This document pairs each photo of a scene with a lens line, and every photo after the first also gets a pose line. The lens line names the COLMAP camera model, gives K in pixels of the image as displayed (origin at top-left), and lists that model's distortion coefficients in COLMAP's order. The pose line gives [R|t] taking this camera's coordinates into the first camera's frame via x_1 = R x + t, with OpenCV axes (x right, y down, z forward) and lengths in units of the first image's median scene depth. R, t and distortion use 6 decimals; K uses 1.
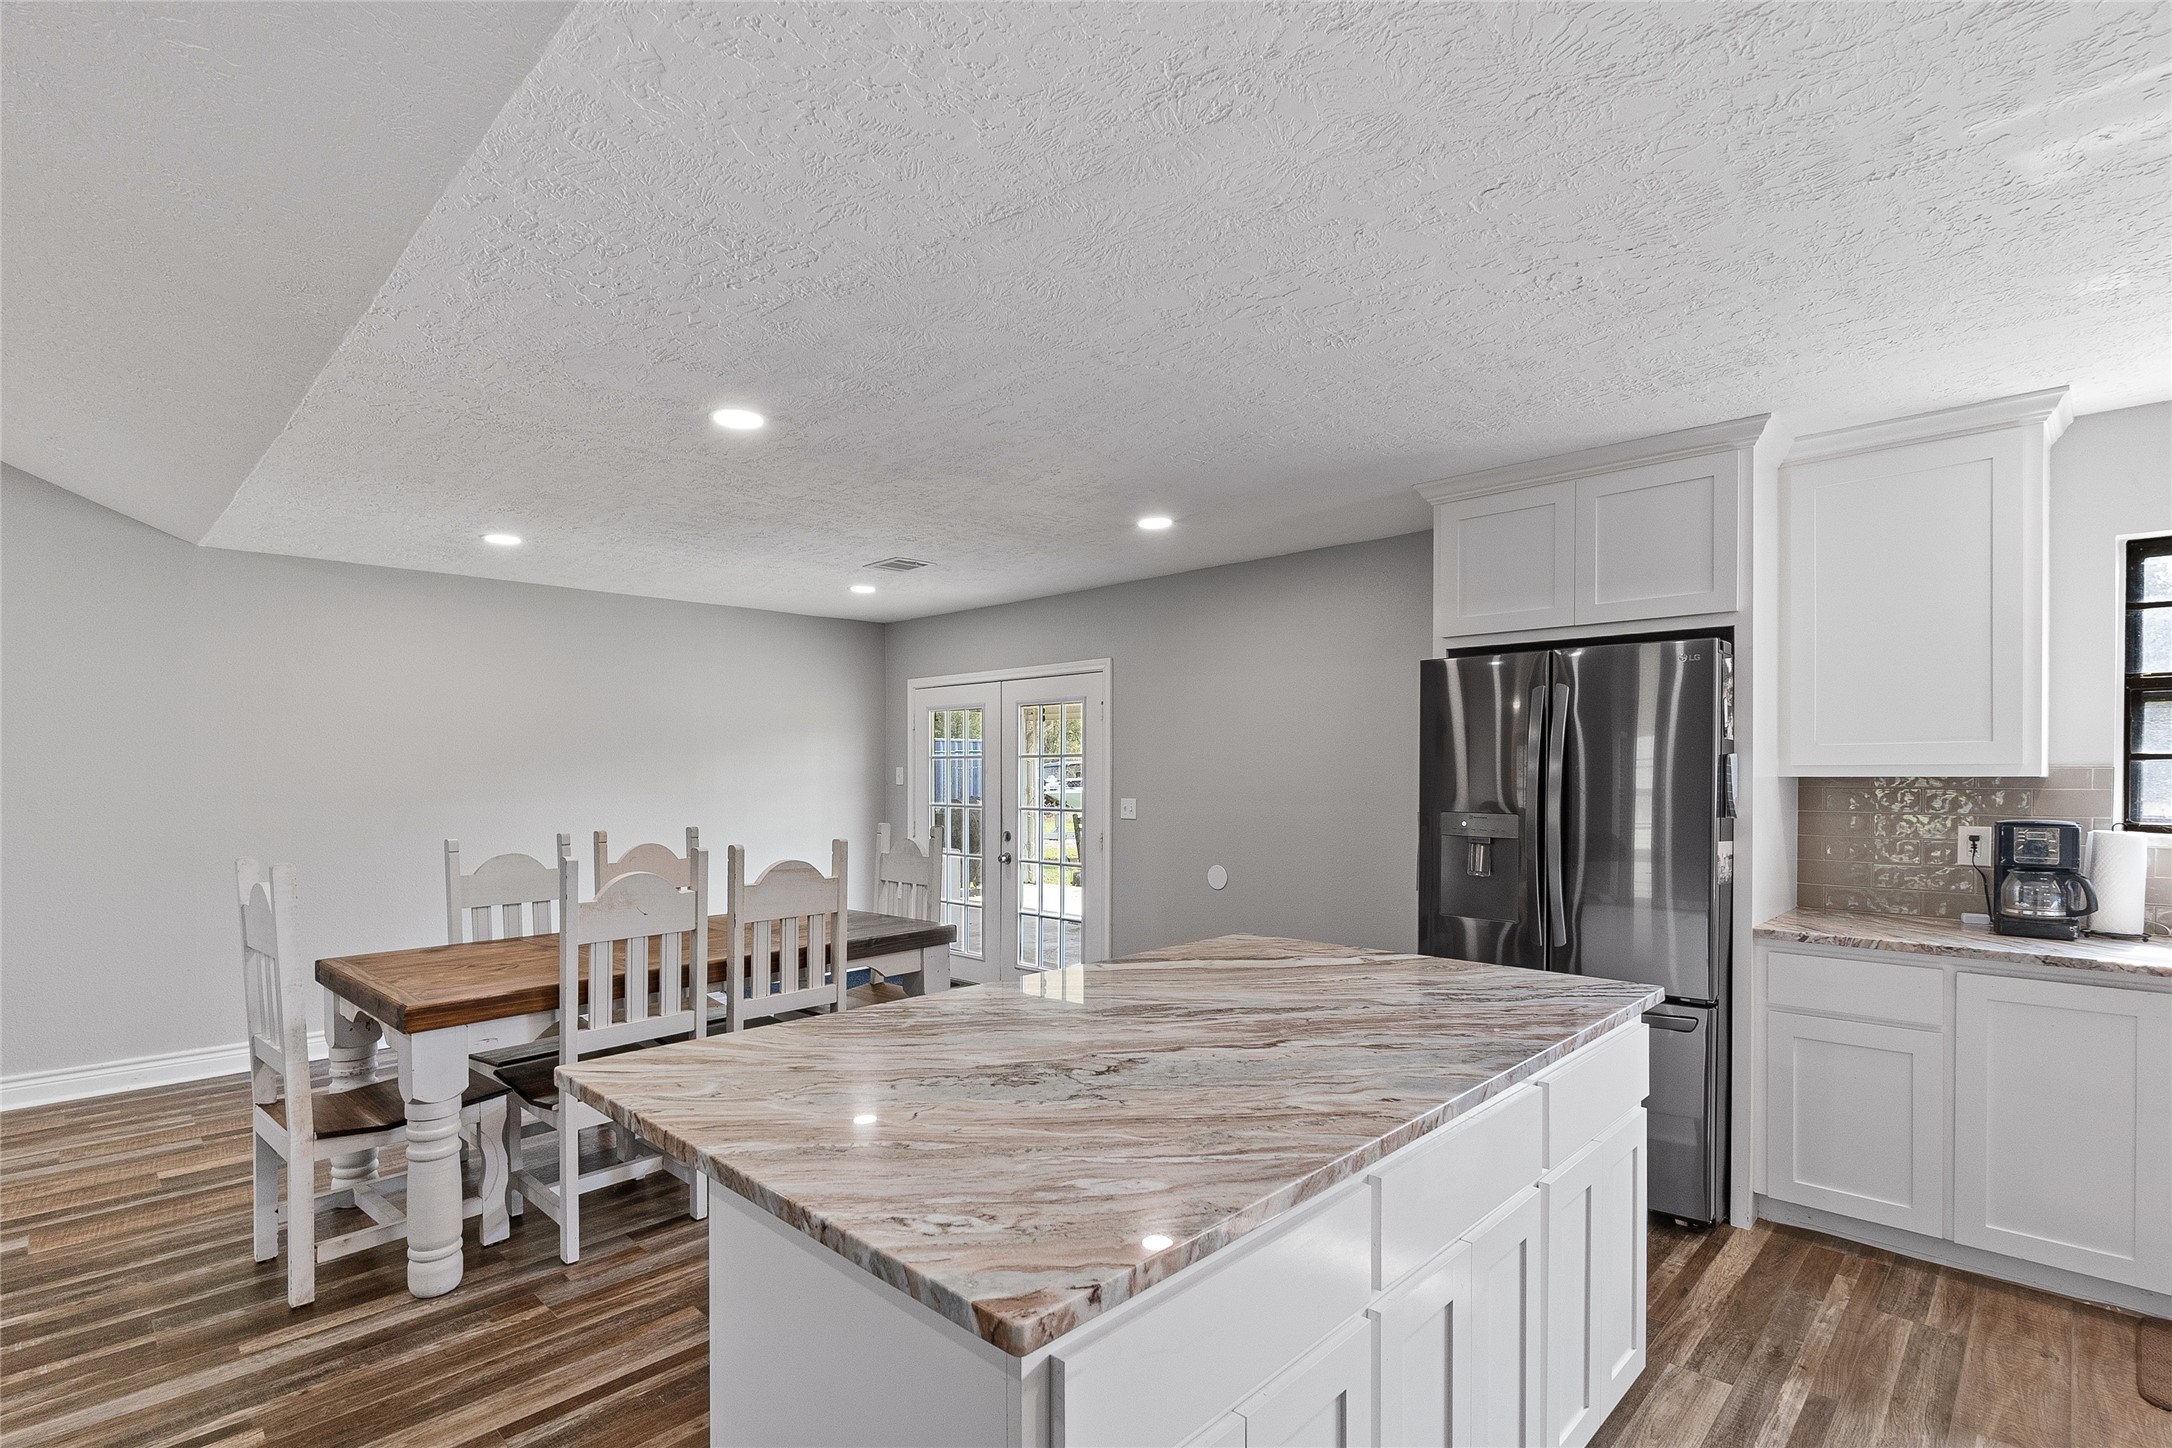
lens RADIAL K [[1017.9, 0, 1103.4], [0, 1017.9, 770.8], [0, 0, 1]] dist [-0.007638, 0.001449]
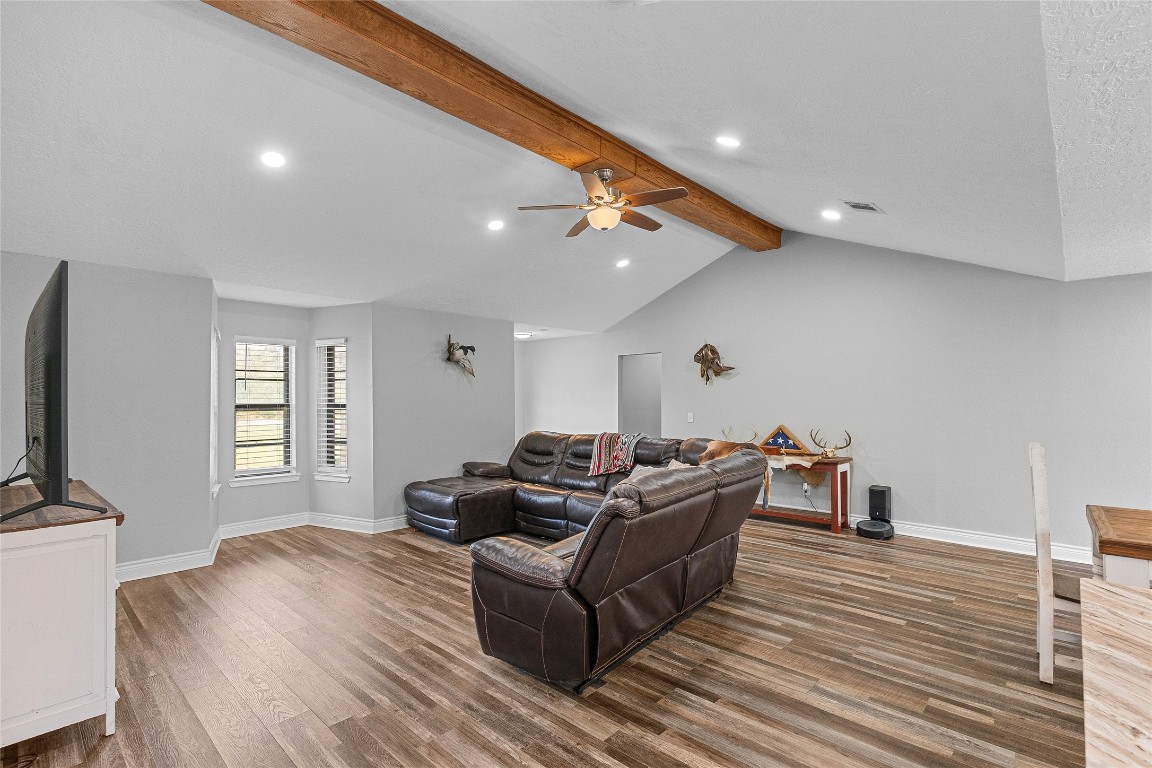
lens RADIAL K [[539.9, 0, 570.0], [0, 539.9, 384.1], [0, 0, 1]] dist [-0.007638, 0.001449]
pose [[0.007855, -0.025701, -0.999639, 0.188782], [-0.003352, 0.999663, -0.025728, 0.002712], [0.999964, 0.003553, 0.007766, 0.094891]]
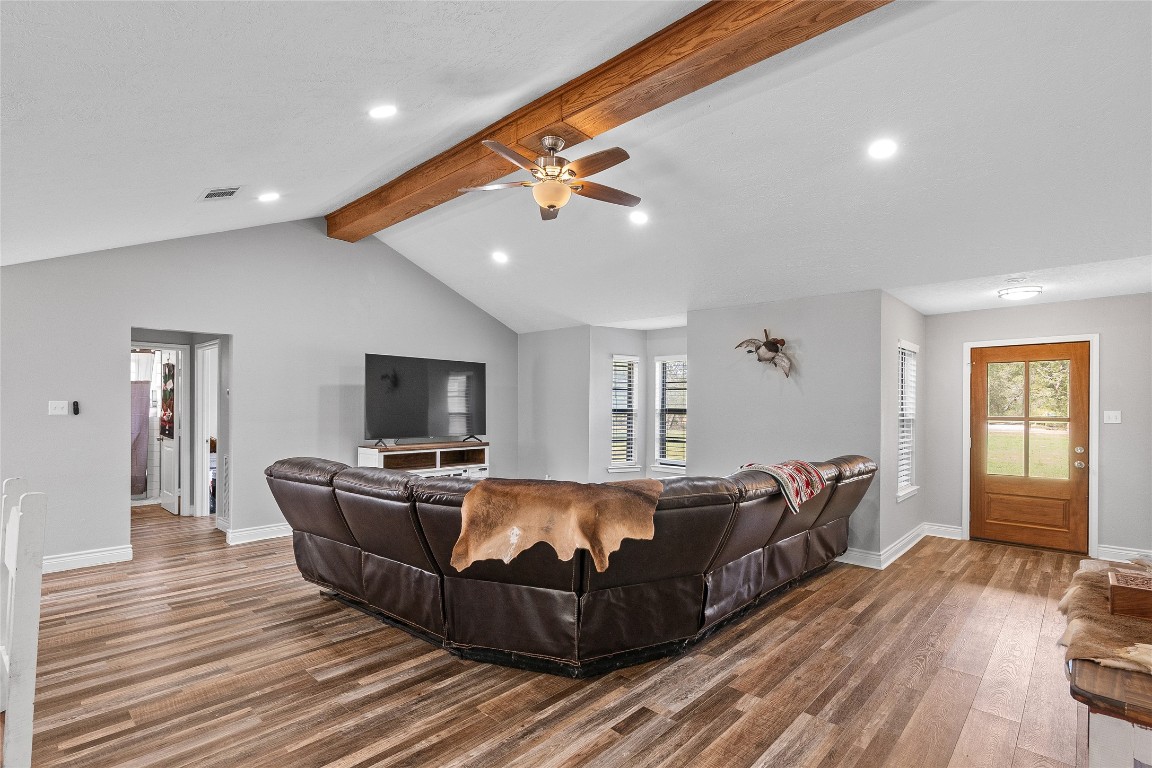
lens RADIAL K [[539.9, 0, 575.4], [0, 539.9, 407.8], [0, 0, 1]] dist [-0.007638, 0.001449]
pose [[-0.999973, -0.000377, -0.007349, -1.290368], [-0.000453, 0.999945, 0.010440, -0.002211], [0.007345, 0.010443, -0.999918, 1.443147]]
